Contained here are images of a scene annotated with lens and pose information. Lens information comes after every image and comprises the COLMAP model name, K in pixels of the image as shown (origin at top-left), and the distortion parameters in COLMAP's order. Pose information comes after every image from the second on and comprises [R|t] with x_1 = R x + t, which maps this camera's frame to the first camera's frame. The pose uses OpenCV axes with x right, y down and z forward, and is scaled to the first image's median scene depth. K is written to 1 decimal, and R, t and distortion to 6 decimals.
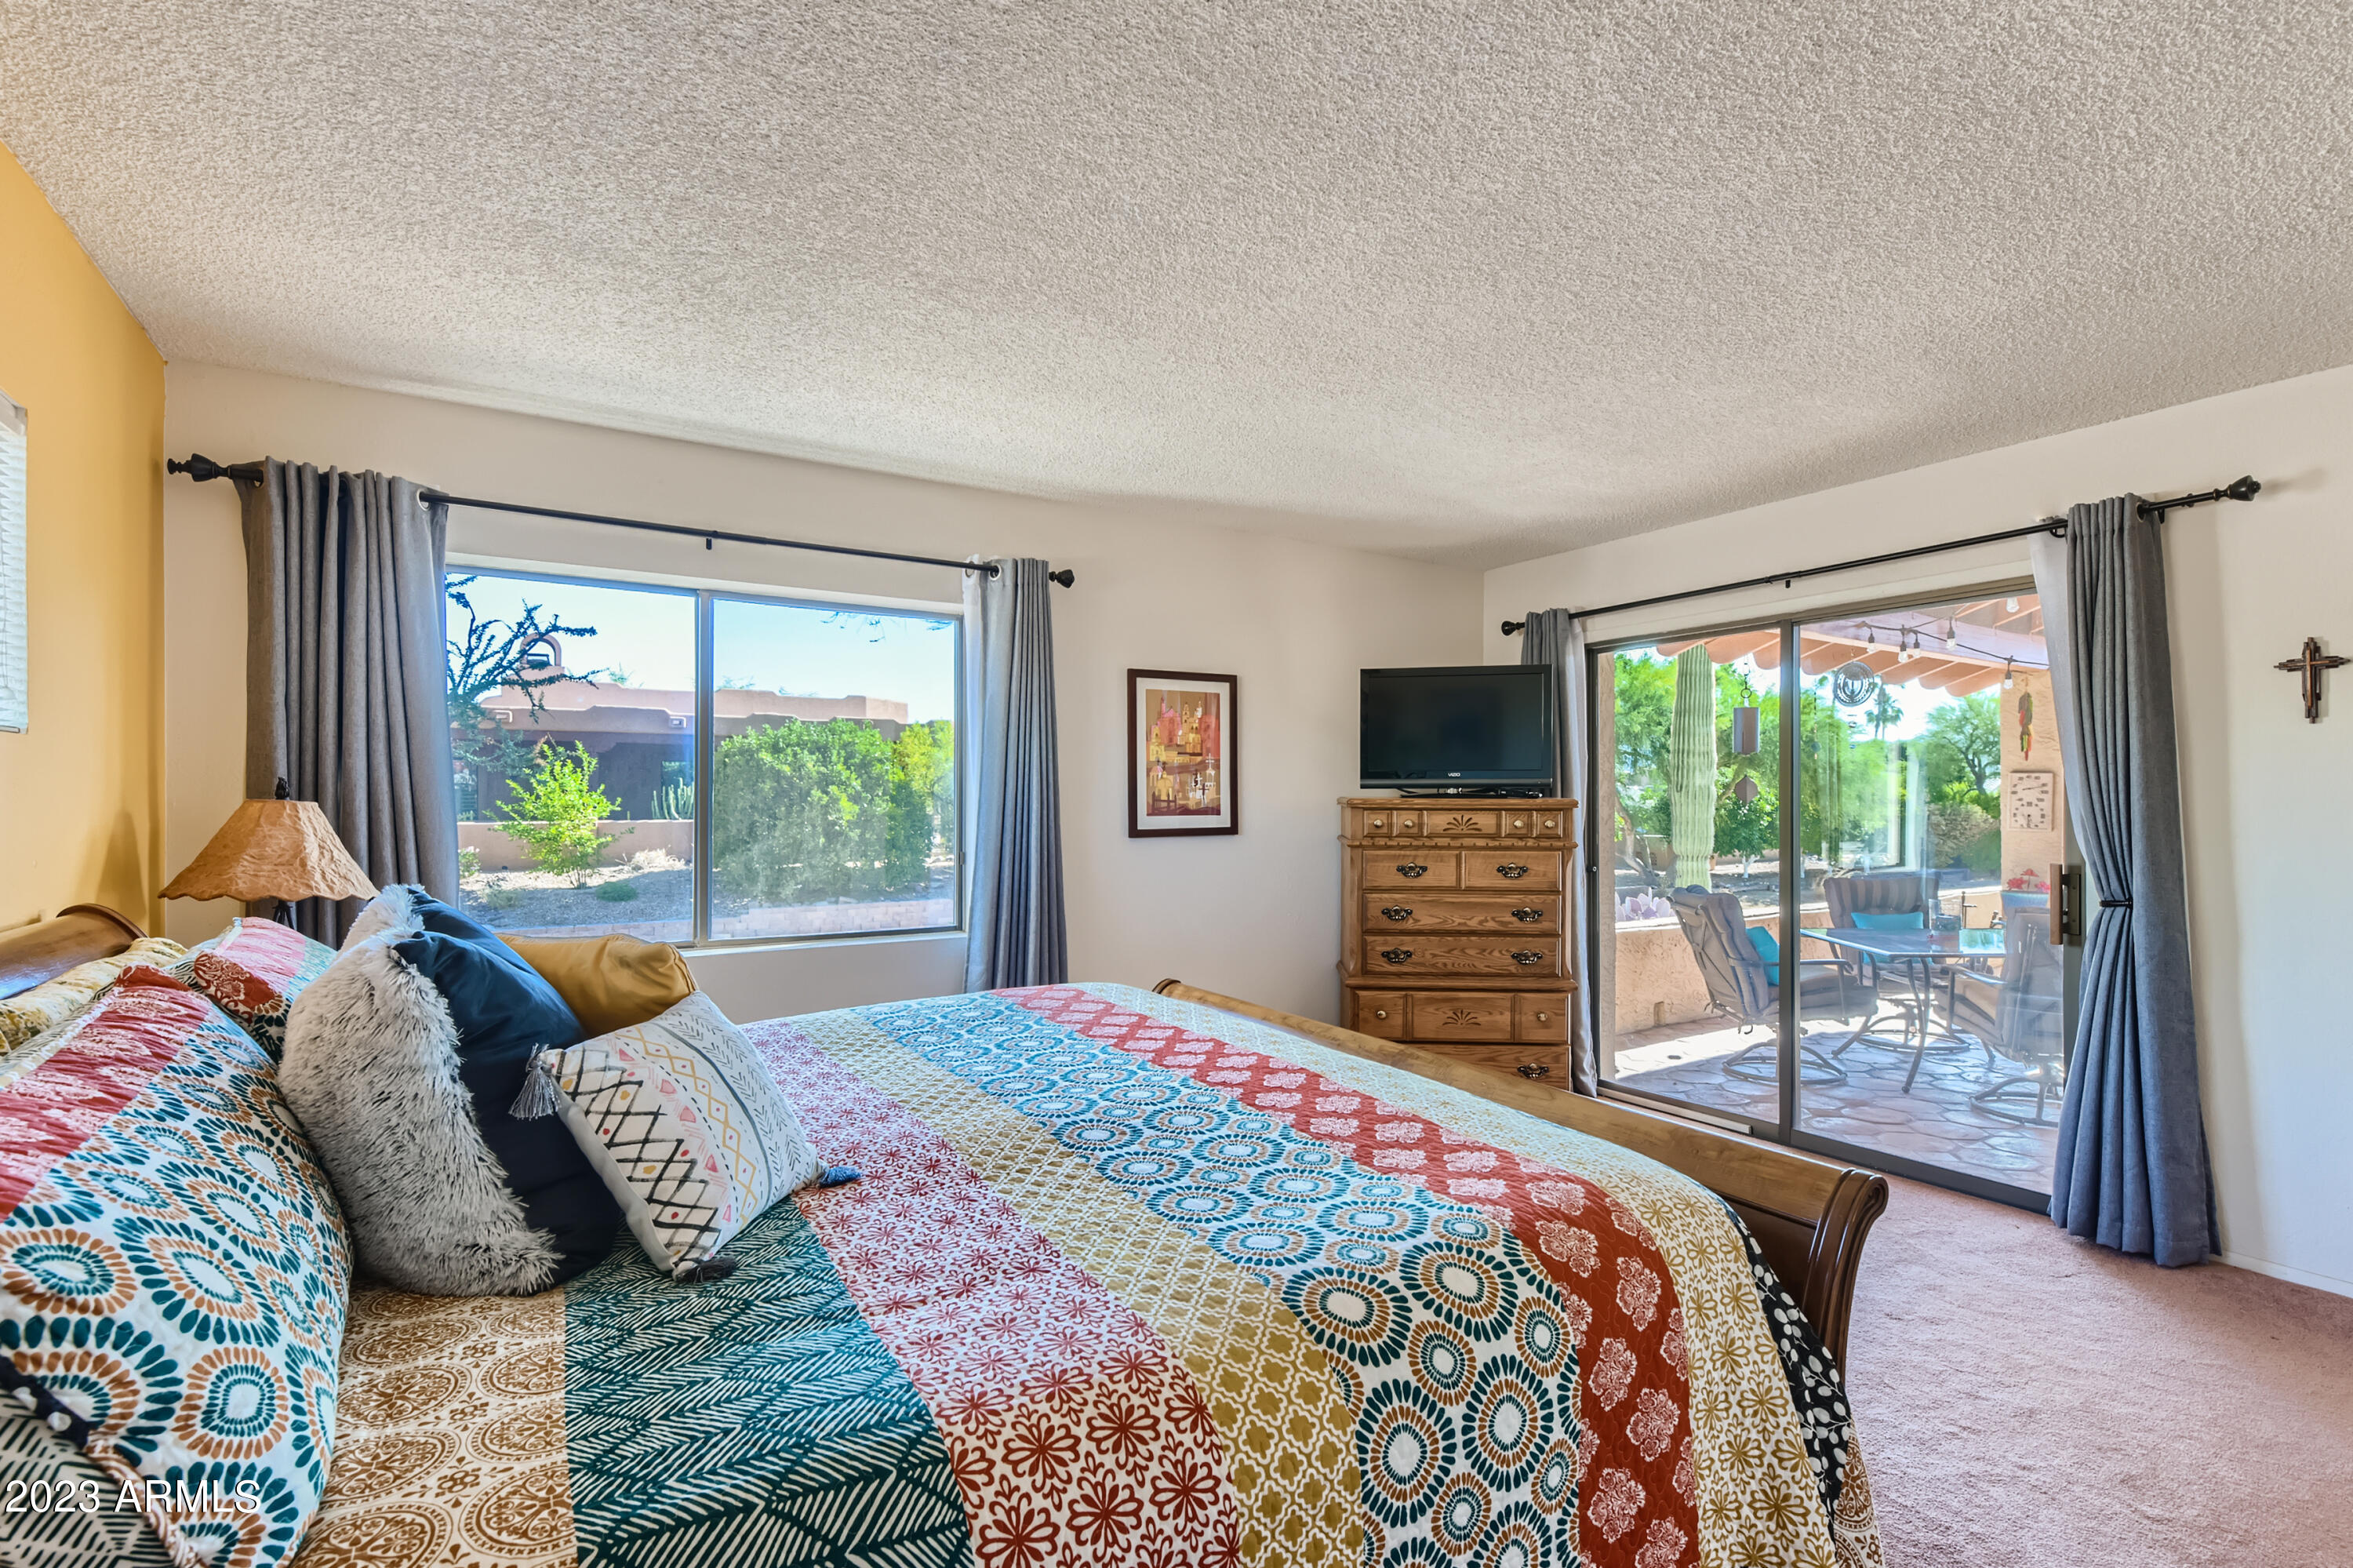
lens RADIAL K [[1092.1, 0, 1180.4], [0, 1092.1, 801.3], [0, 0, 1]] dist [0.014318, -0.004122]
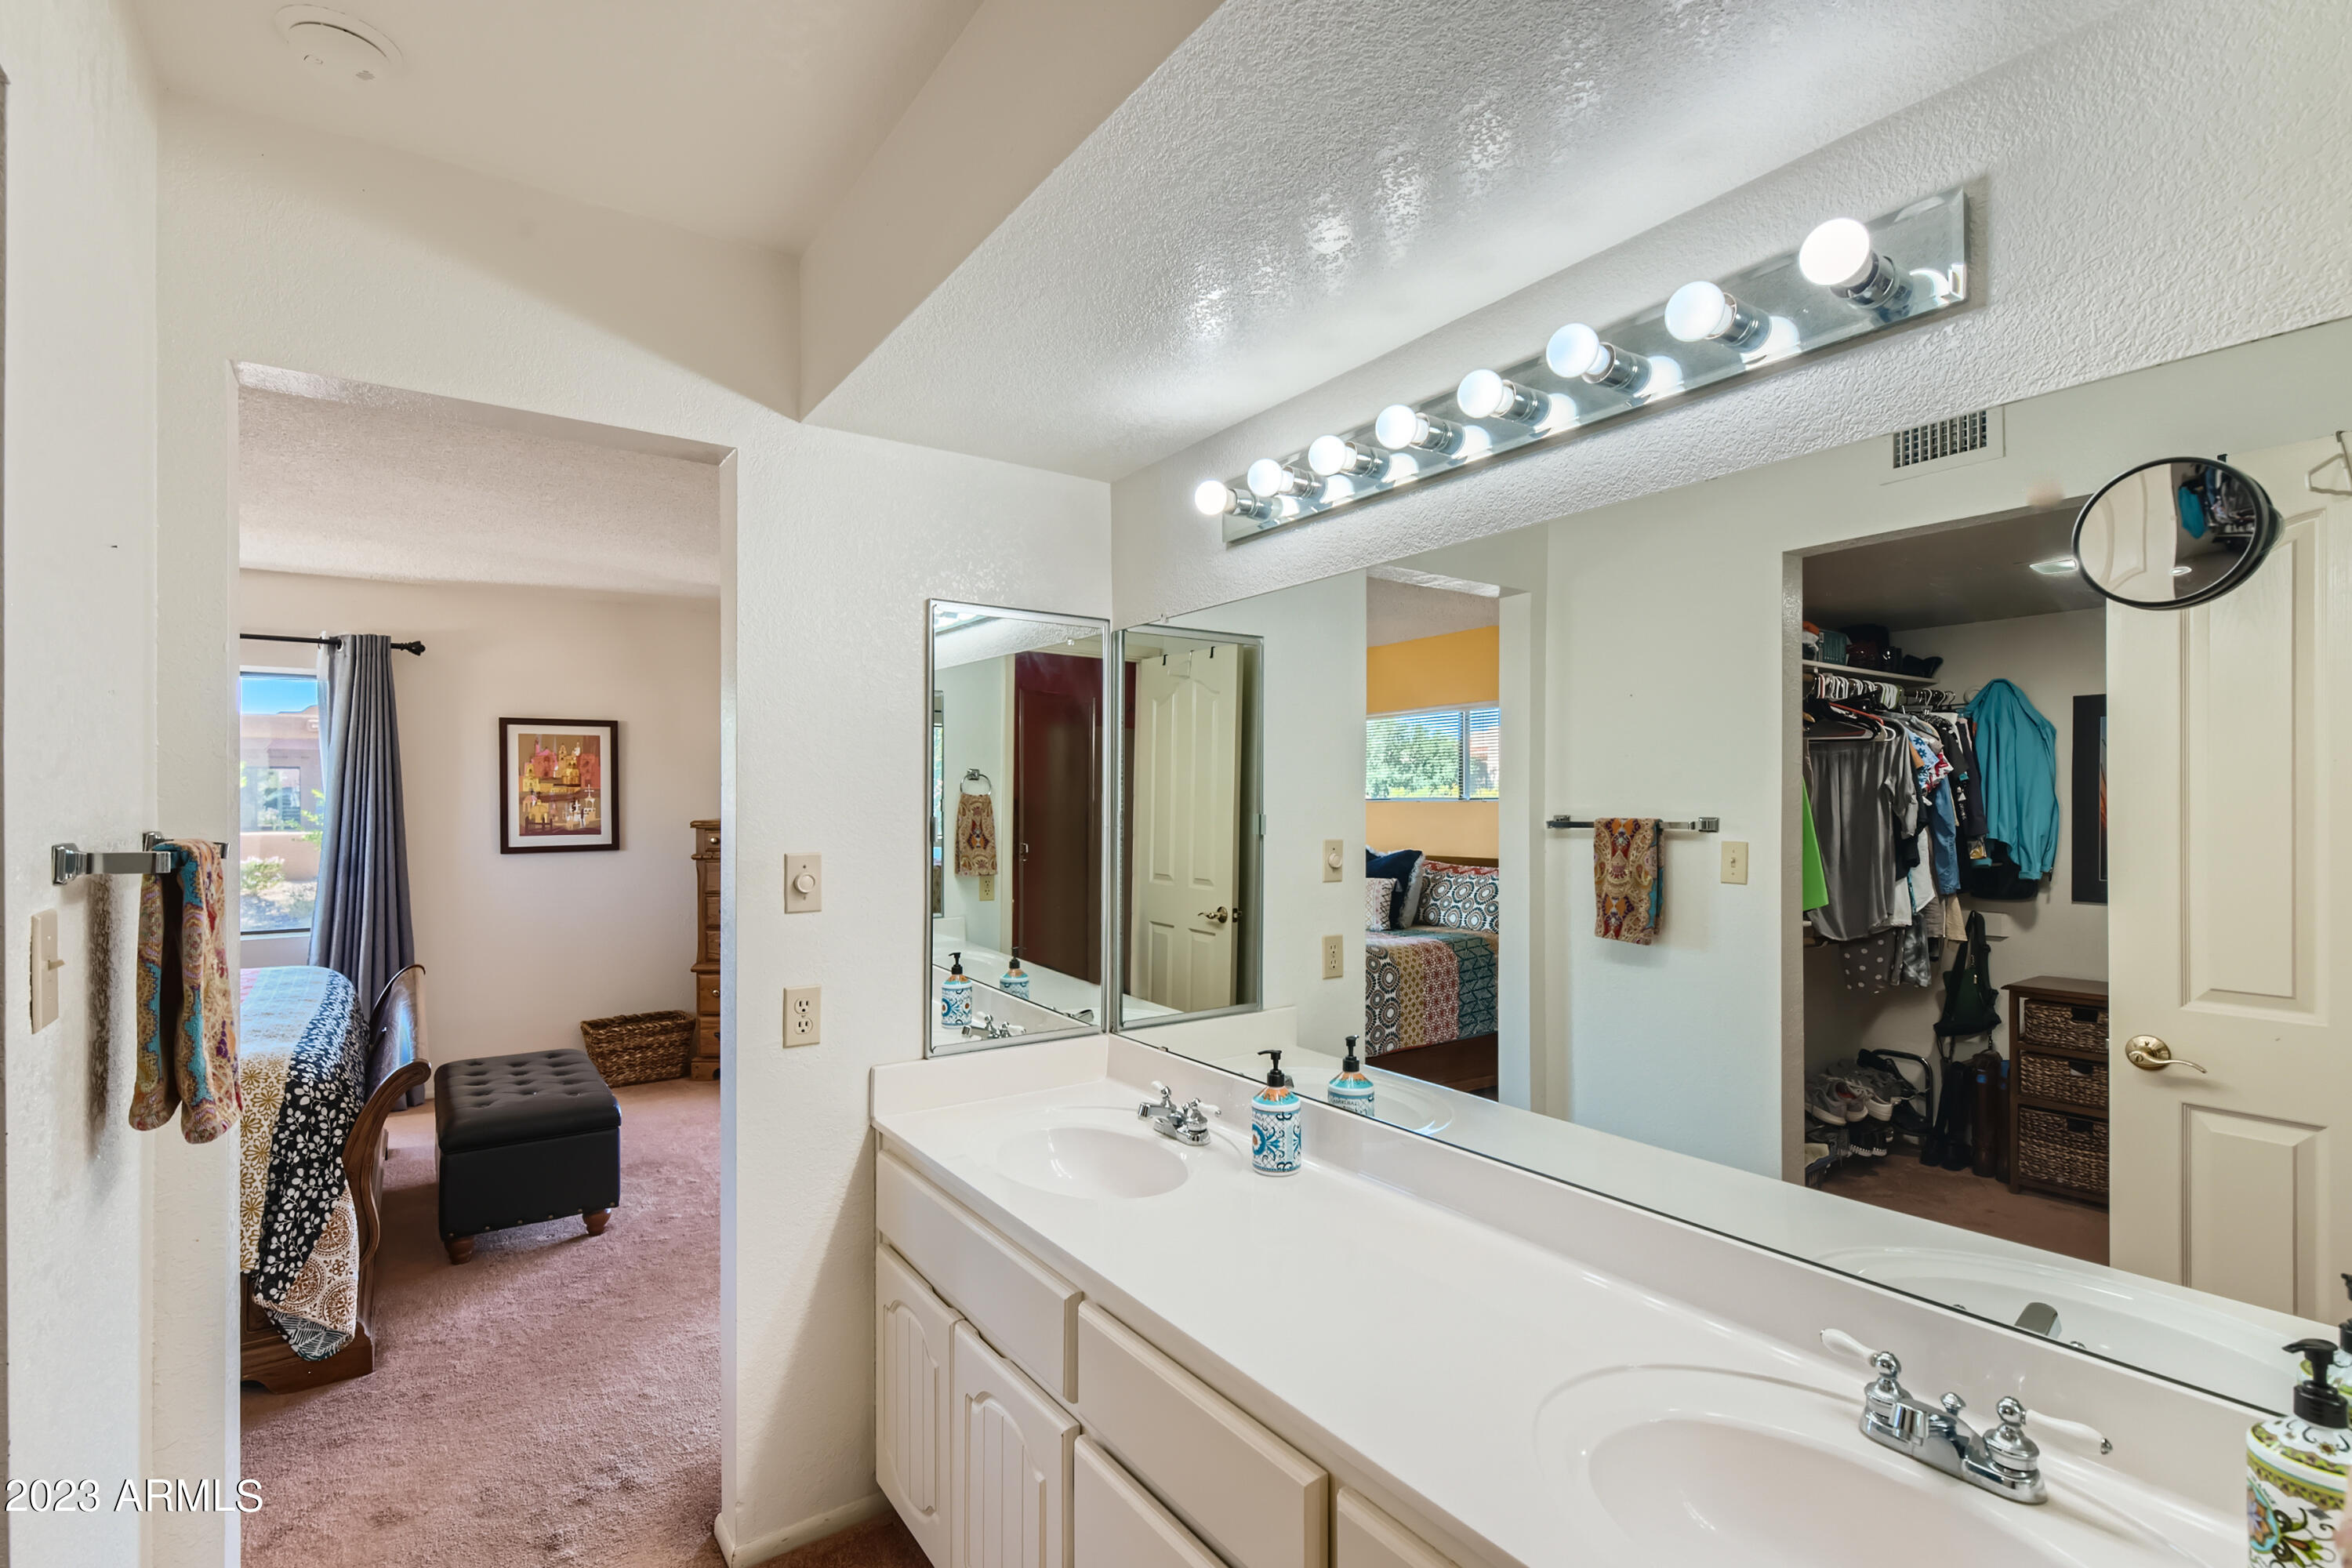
lens RADIAL K [[1091.6, 0, 1197.4], [0, 1091.6, 805.8], [0, 0, 1]] dist [0.014318, -0.004122]
pose [[0.998195, -0.003323, 0.059963, 0.659340], [0.003268, 0.999994, 0.001008, -0.019357], [-0.059966, -0.000810, 0.998200, -0.290672]]
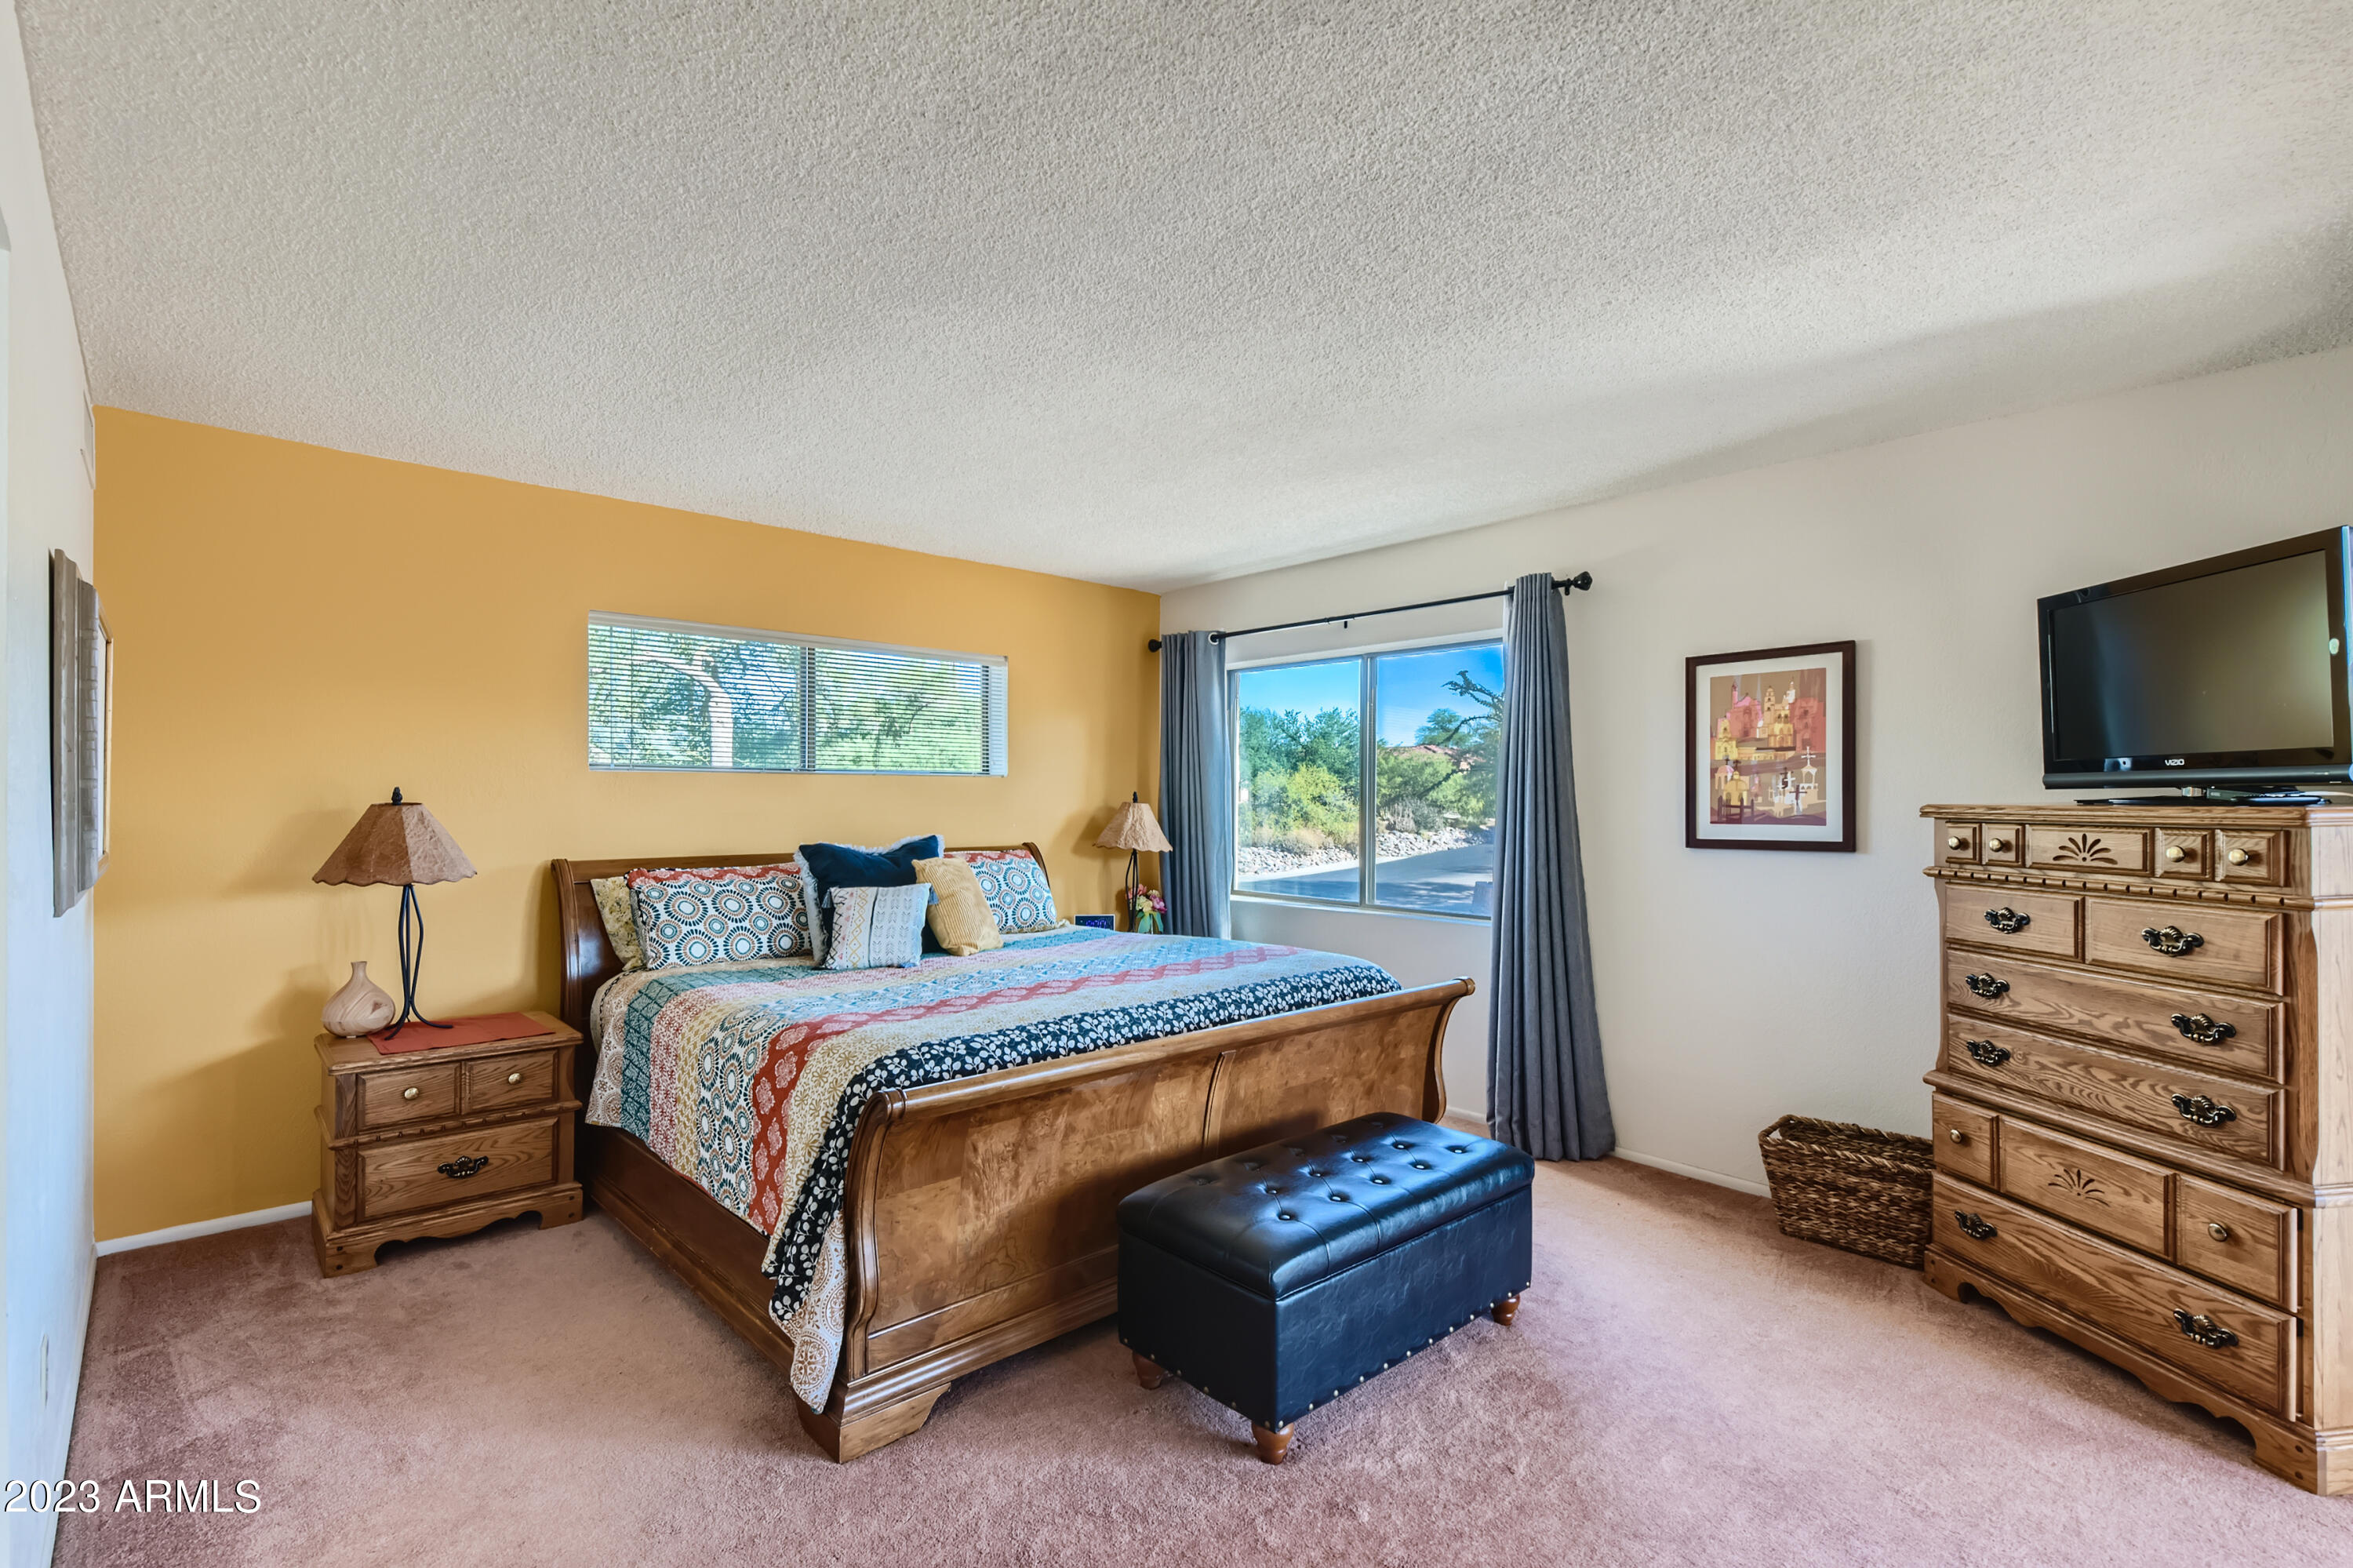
lens RADIAL K [[1092.1, 0, 1167.8], [0, 1092.1, 804.4], [0, 0, 1]] dist [0.014318, -0.004122]
pose [[0.170500, 0.003954, -0.985350, 0.748384], [-0.004736, 0.999984, 0.003193, -0.002628], [0.985346, 0.004122, 0.170516, 0.422063]]
